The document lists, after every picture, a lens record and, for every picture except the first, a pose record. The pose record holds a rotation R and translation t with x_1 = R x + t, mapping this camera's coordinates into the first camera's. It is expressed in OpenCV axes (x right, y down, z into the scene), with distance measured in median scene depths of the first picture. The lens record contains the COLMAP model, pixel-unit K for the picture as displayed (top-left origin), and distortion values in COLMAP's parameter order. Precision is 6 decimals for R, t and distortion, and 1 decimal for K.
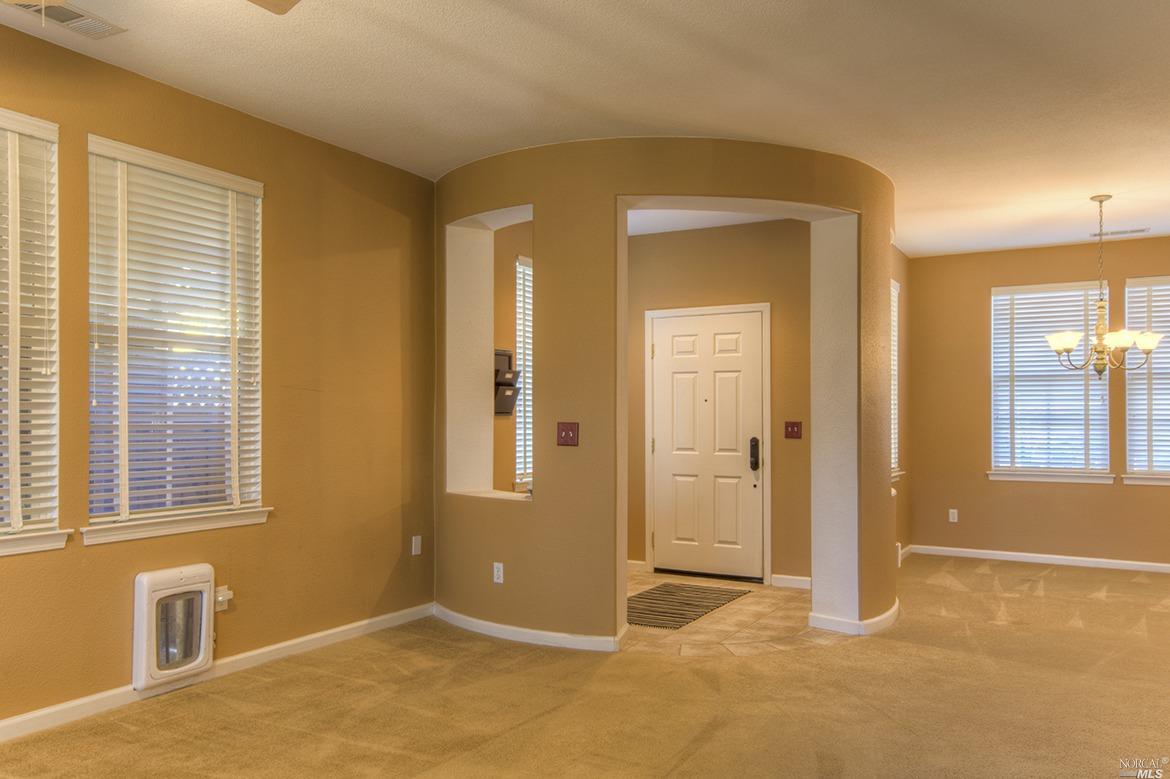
lens RADIAL K [[908.3, 0, 580.2], [0, 908.3, 409.5], [0, 0, 1]] dist [0.014912, 0.019370]
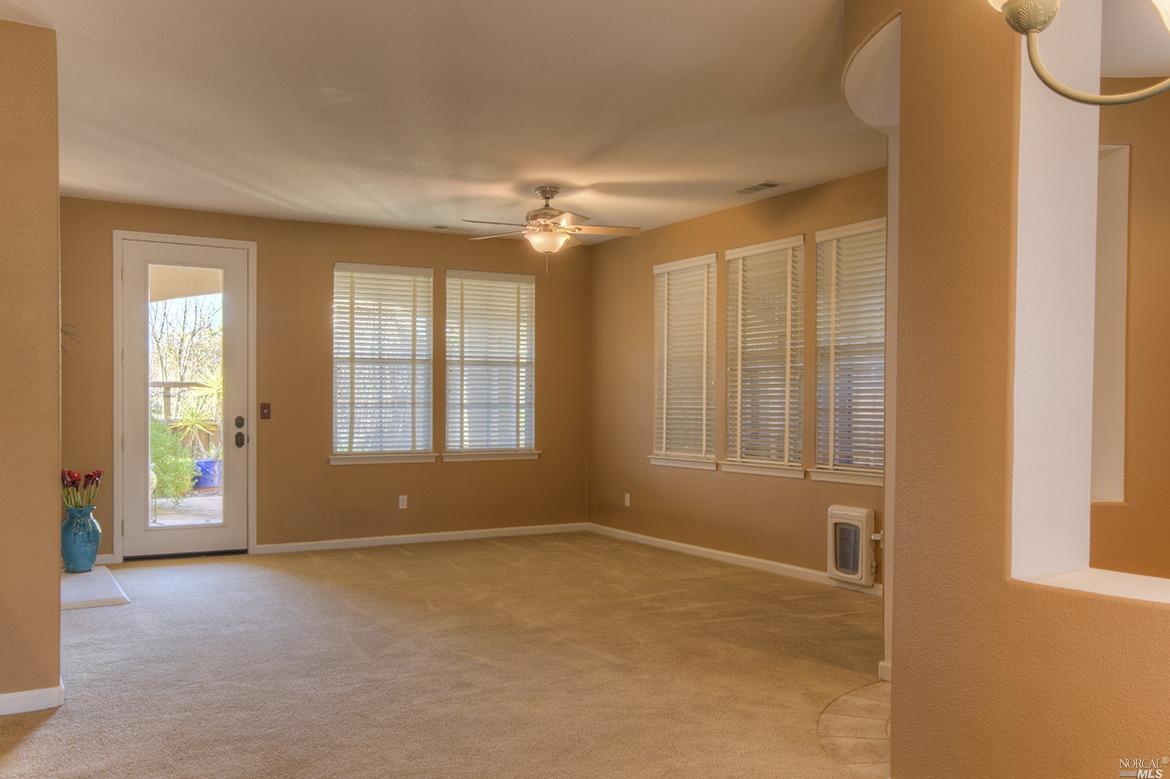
lens RADIAL K [[1047.3, 0, 614.2], [0, 1047.3, 414.7], [0, 0, 1]] dist [0.014868, 0.019728]
pose [[-0.499675, 0.000700, -0.866213, 1.176936], [-0.001008, 0.999999, 0.001390, 0.024687], [0.866212, 0.001567, -0.499674, 1.488625]]
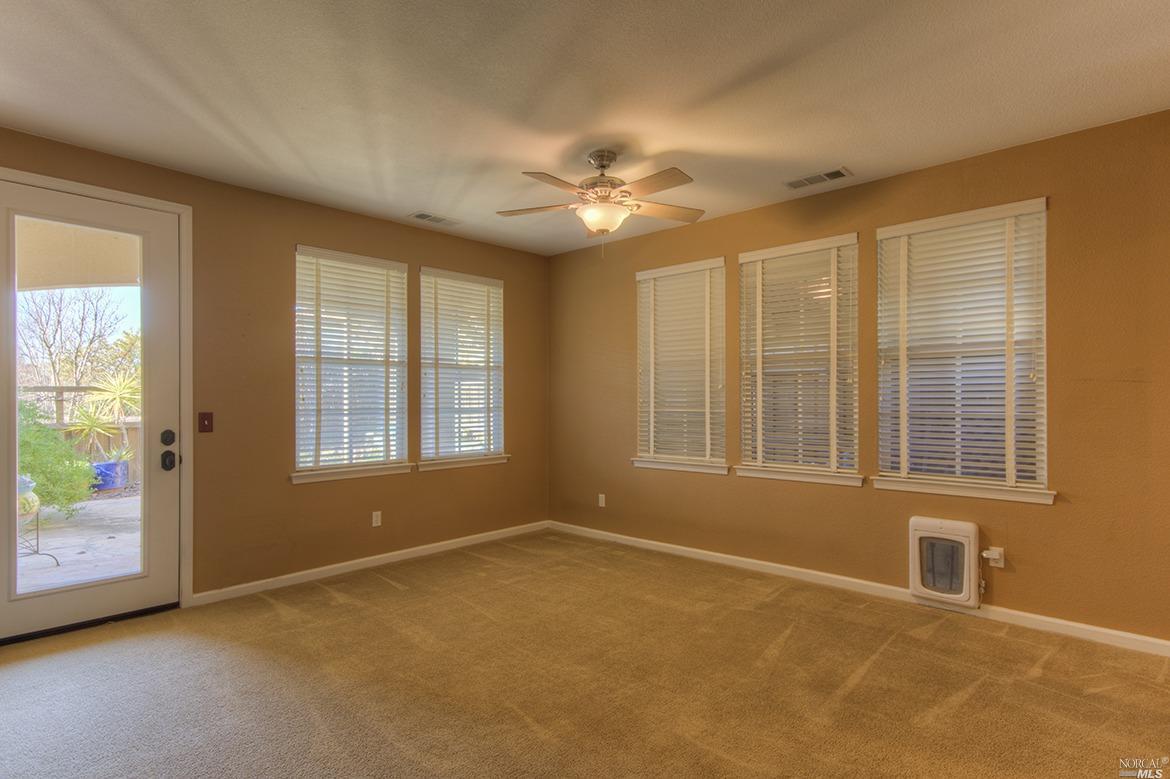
lens RADIAL K [[625.4, 0, 606.0], [0, 625.4, 398.8], [0, 0, 1]] dist [0.018110, 0.003635]
pose [[-0.218873, -0.008726, -0.975714, 0.571119], [0.007864, 0.999912, -0.010707, 0.000902], [0.975722, -0.010017, -0.218785, 0.709180]]
